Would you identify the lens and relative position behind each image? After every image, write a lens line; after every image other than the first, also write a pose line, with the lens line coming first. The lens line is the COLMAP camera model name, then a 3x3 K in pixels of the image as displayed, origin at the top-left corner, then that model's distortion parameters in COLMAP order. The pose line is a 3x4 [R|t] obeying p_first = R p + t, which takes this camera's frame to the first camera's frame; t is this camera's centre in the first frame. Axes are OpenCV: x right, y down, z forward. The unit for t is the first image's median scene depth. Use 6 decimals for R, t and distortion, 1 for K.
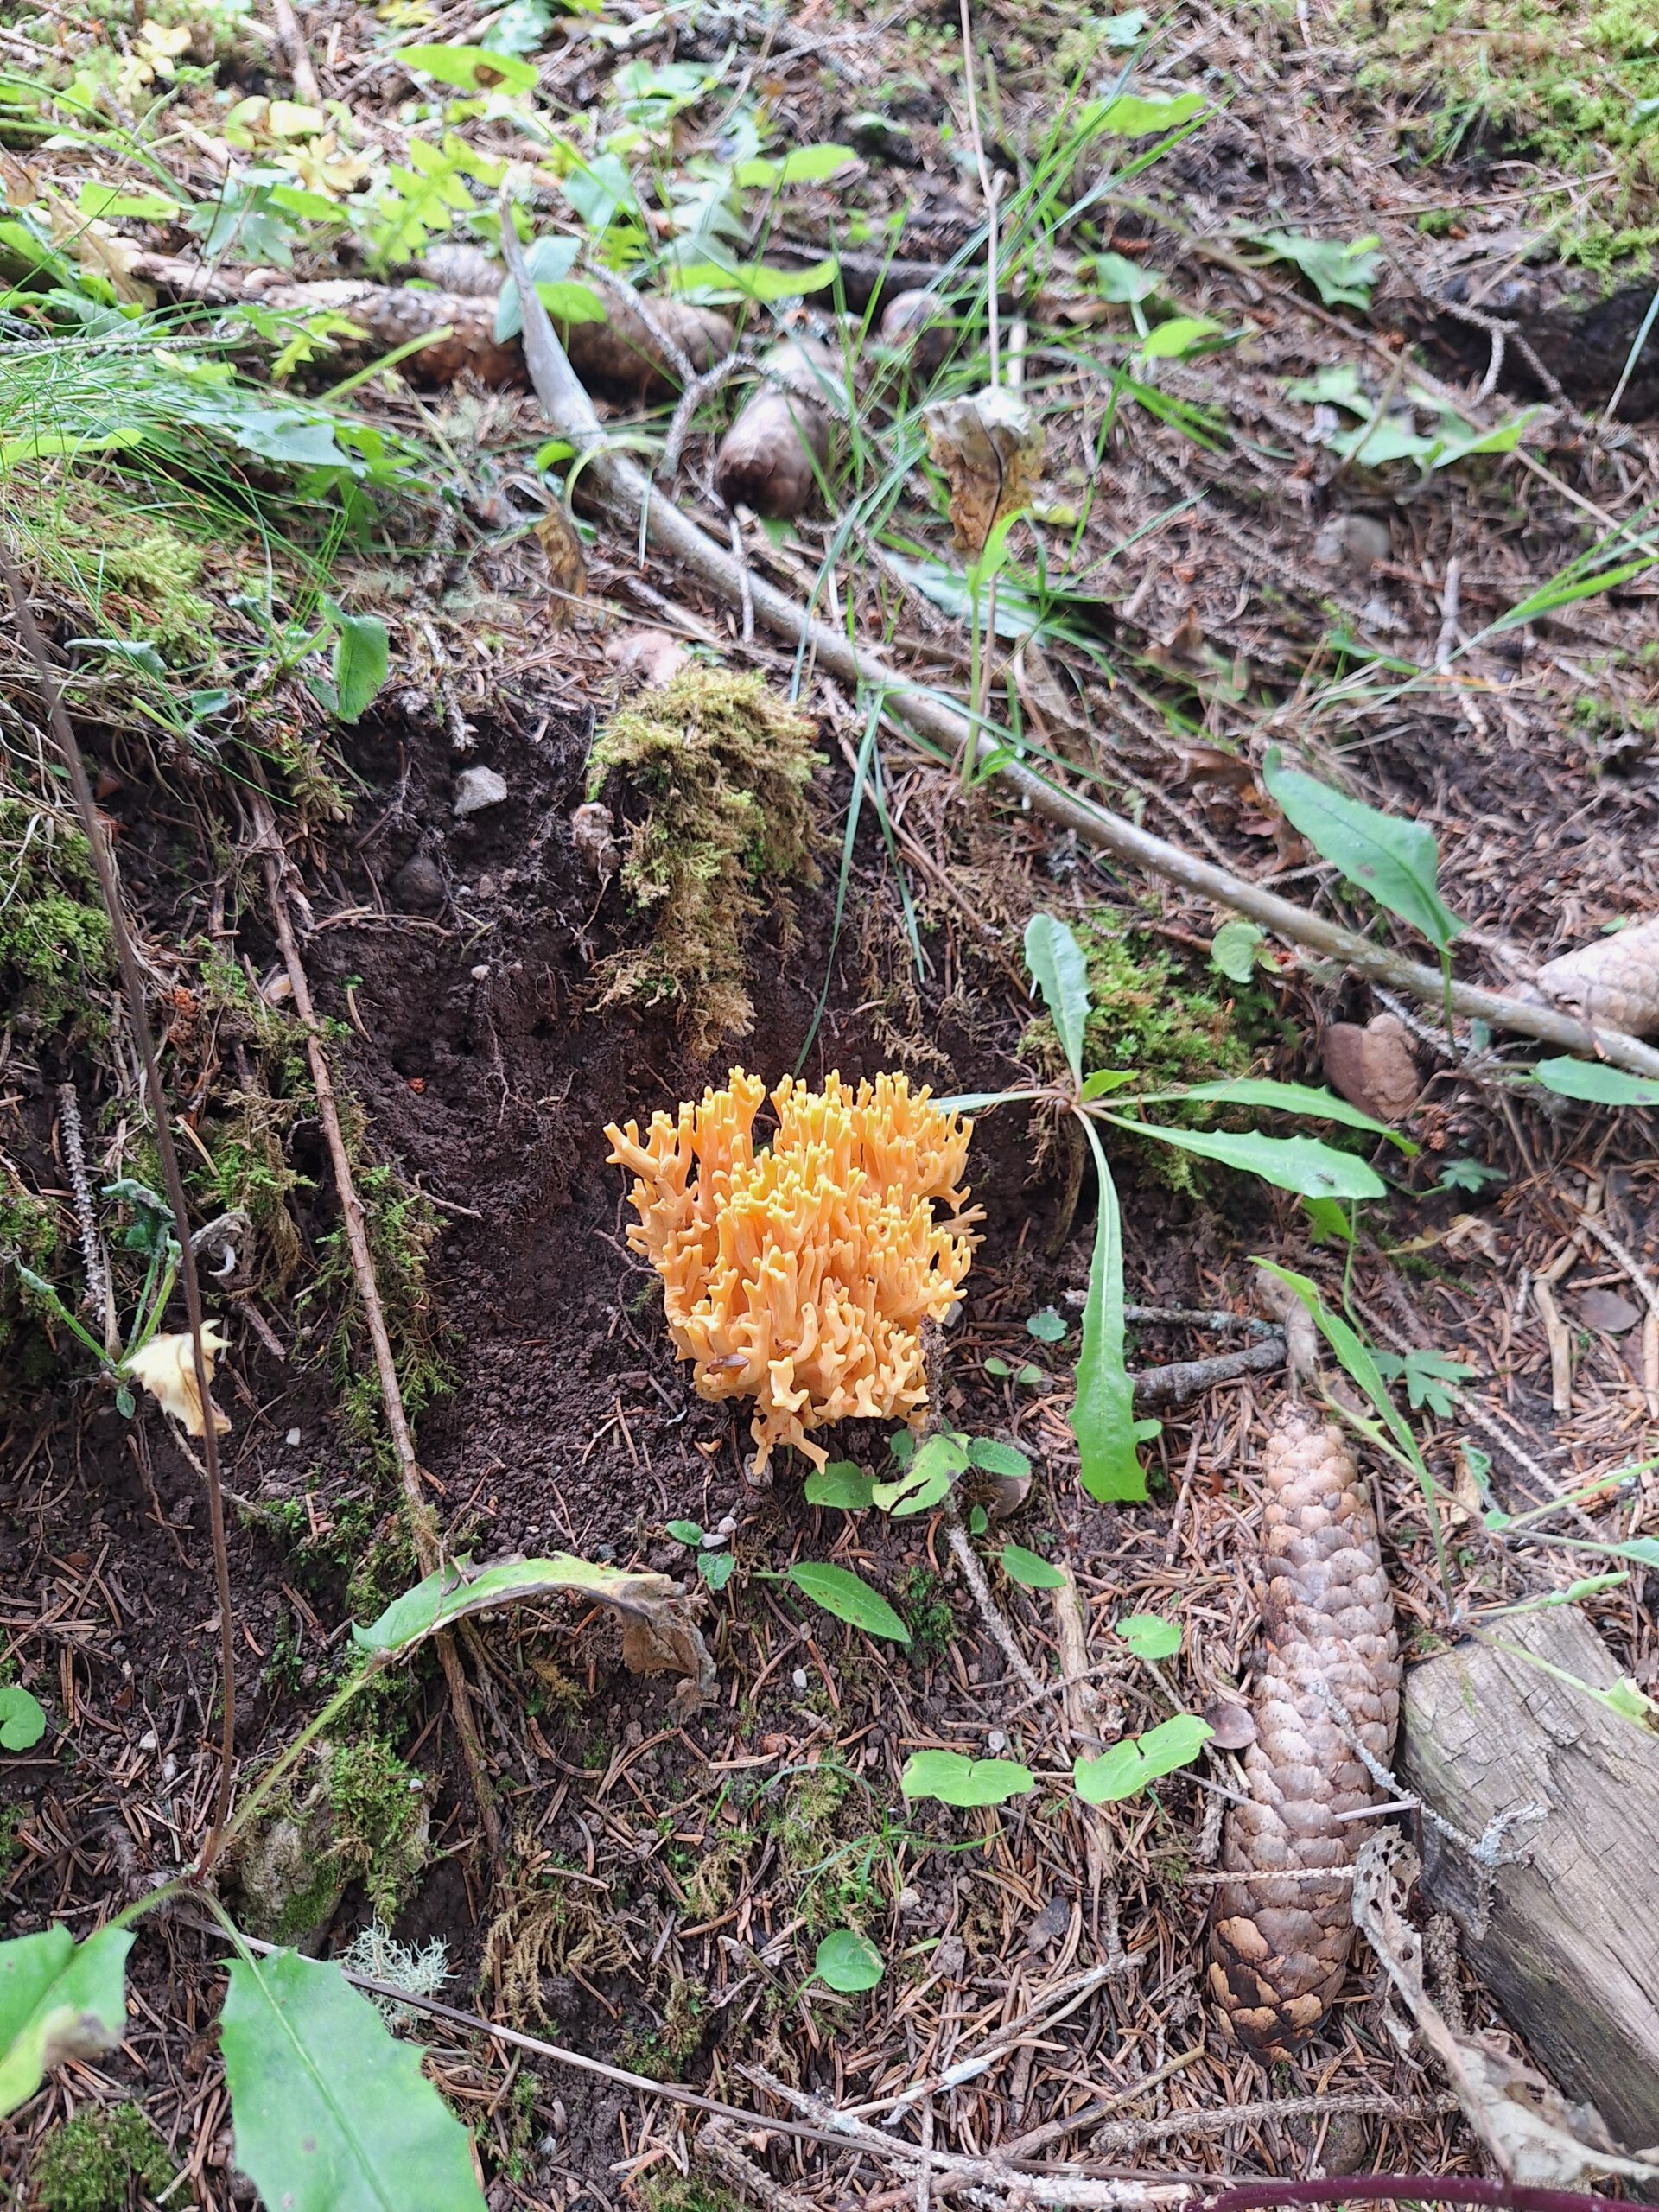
lens RADIAL K [[1251.2, 0, 833.1], [0, 1251.2, 1111.7], [0, 0, 1]] dist [-0.035986, -0.002673]
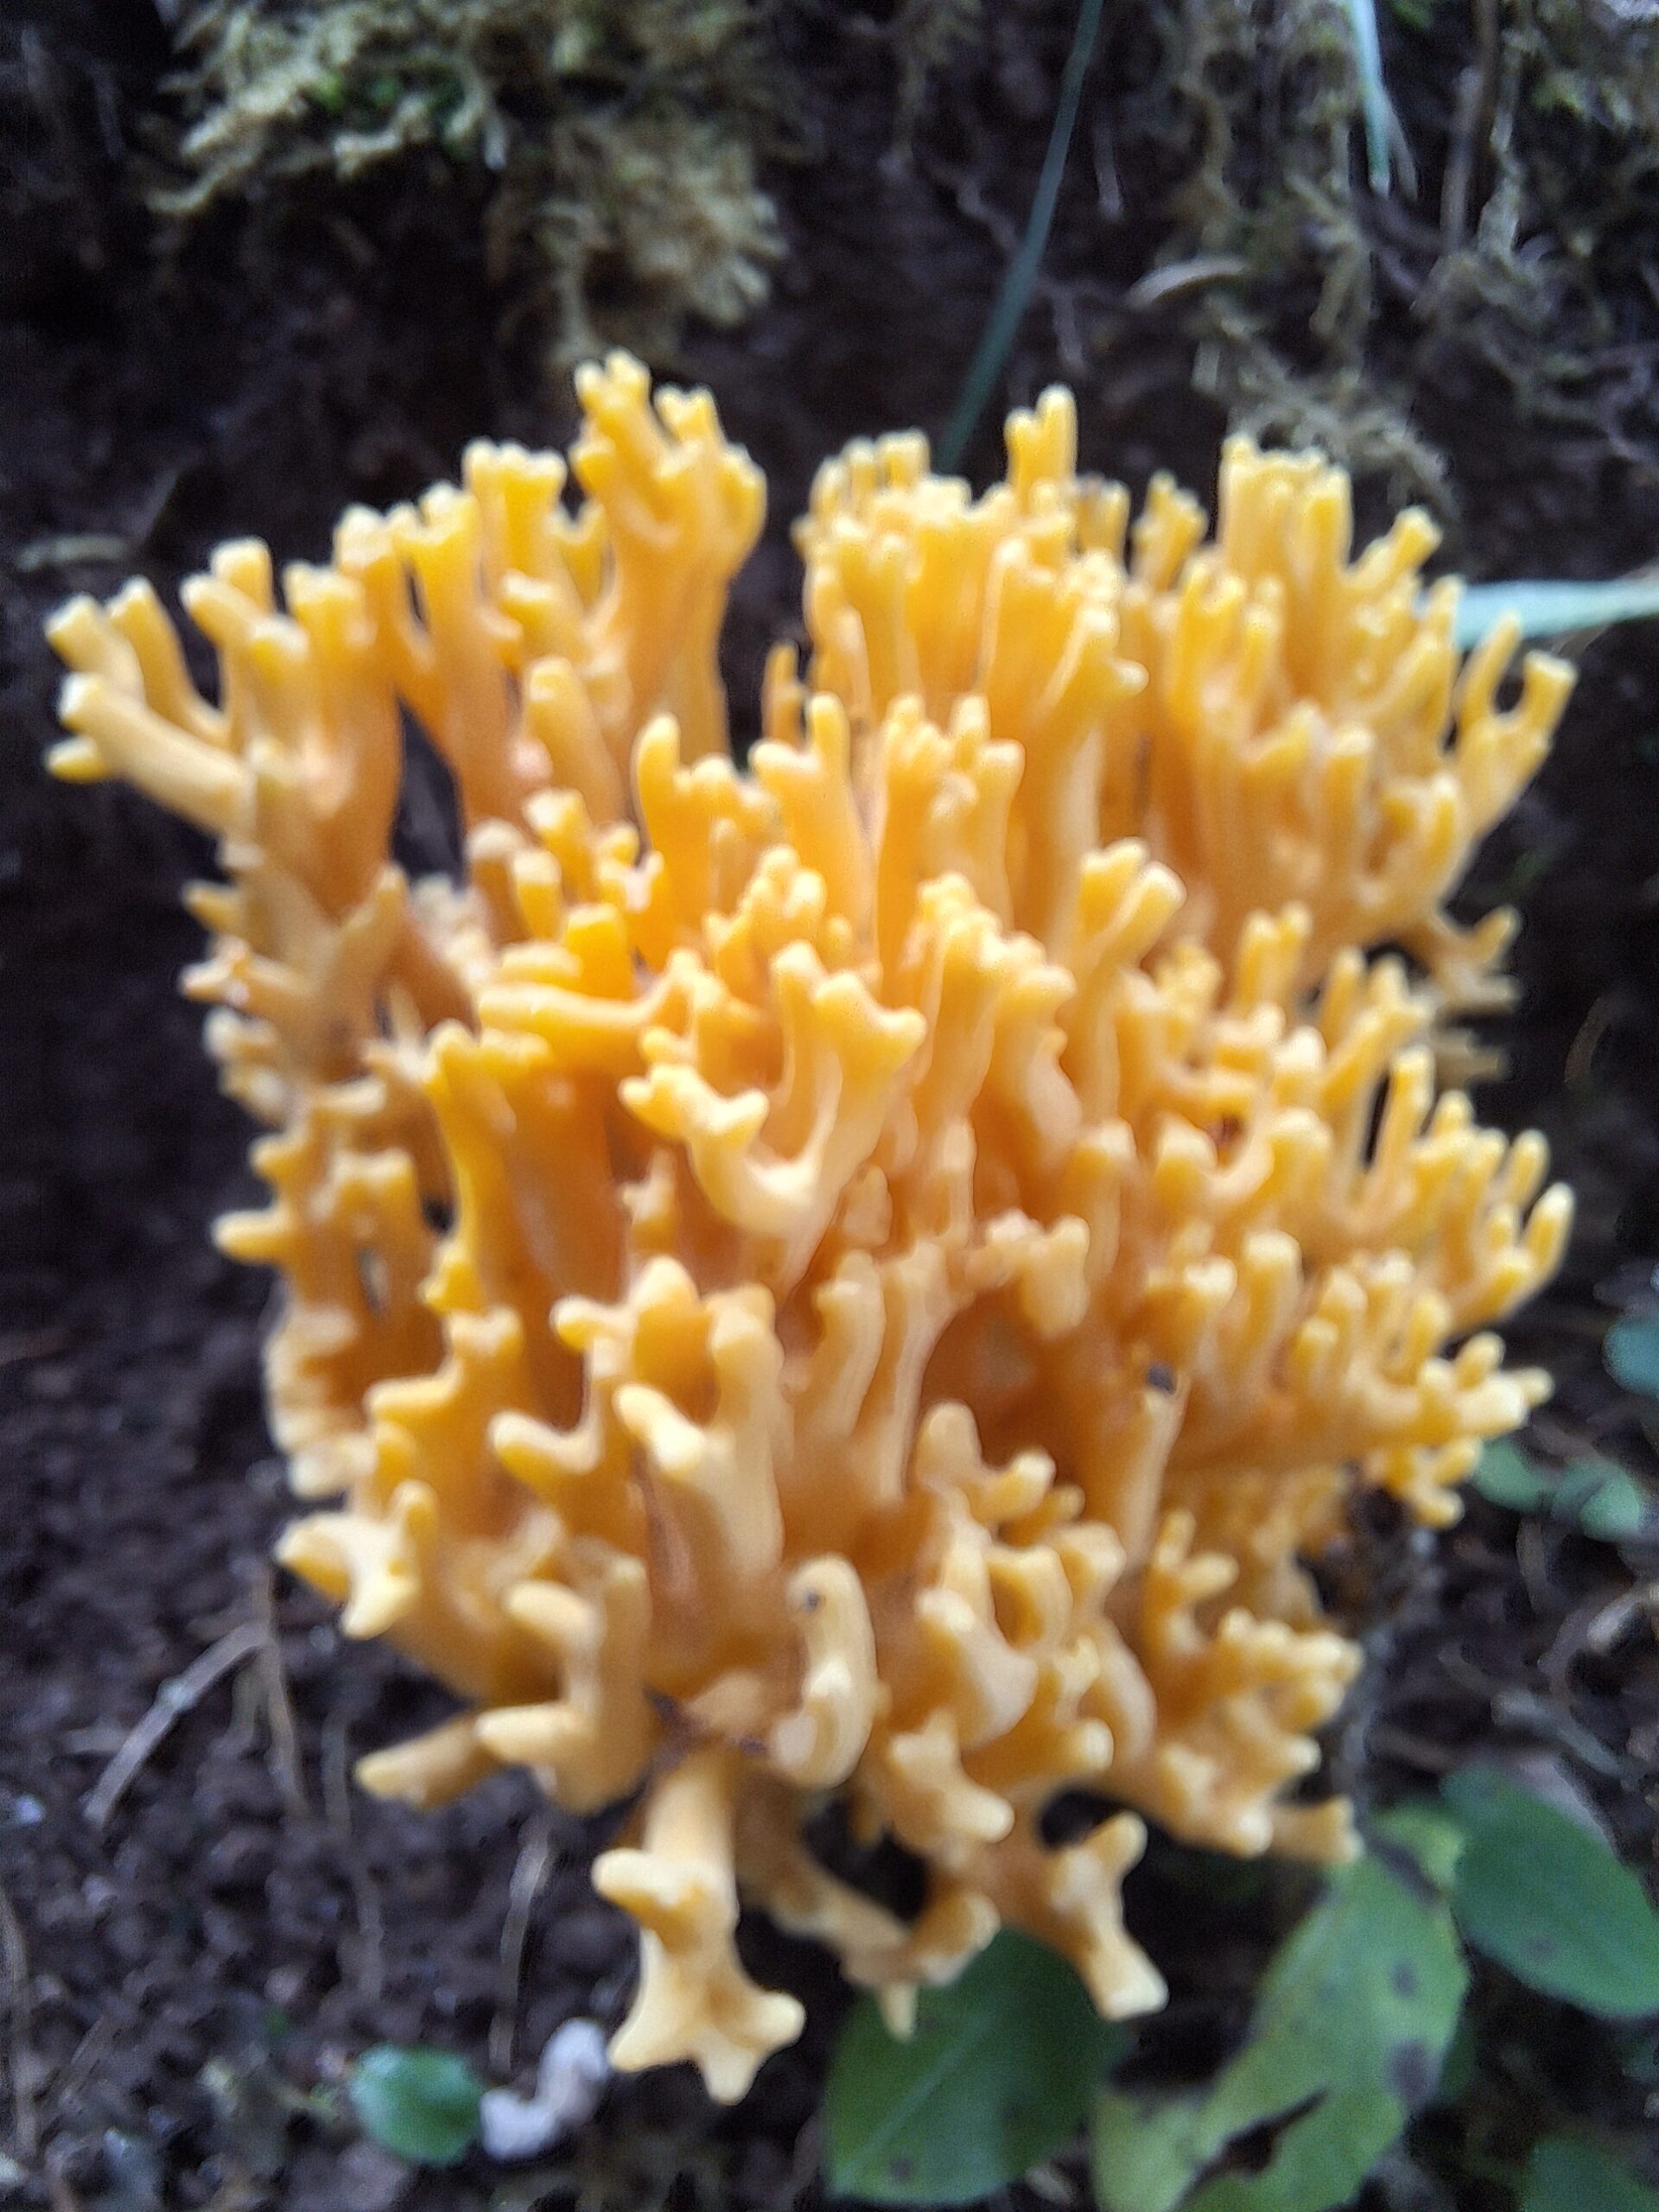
lens RADIAL K [[1620.8, 0, 846.7], [0, 1620.8, 1097.6], [0, 0, 1]] dist [-0.050701, 0.023479]
pose [[0.991141, 0.065062, -0.115783, 0.005600], [-0.036824, 0.972231, 0.231109, 0.023991], [0.127604, -0.224798, 0.966014, 0.671971]]
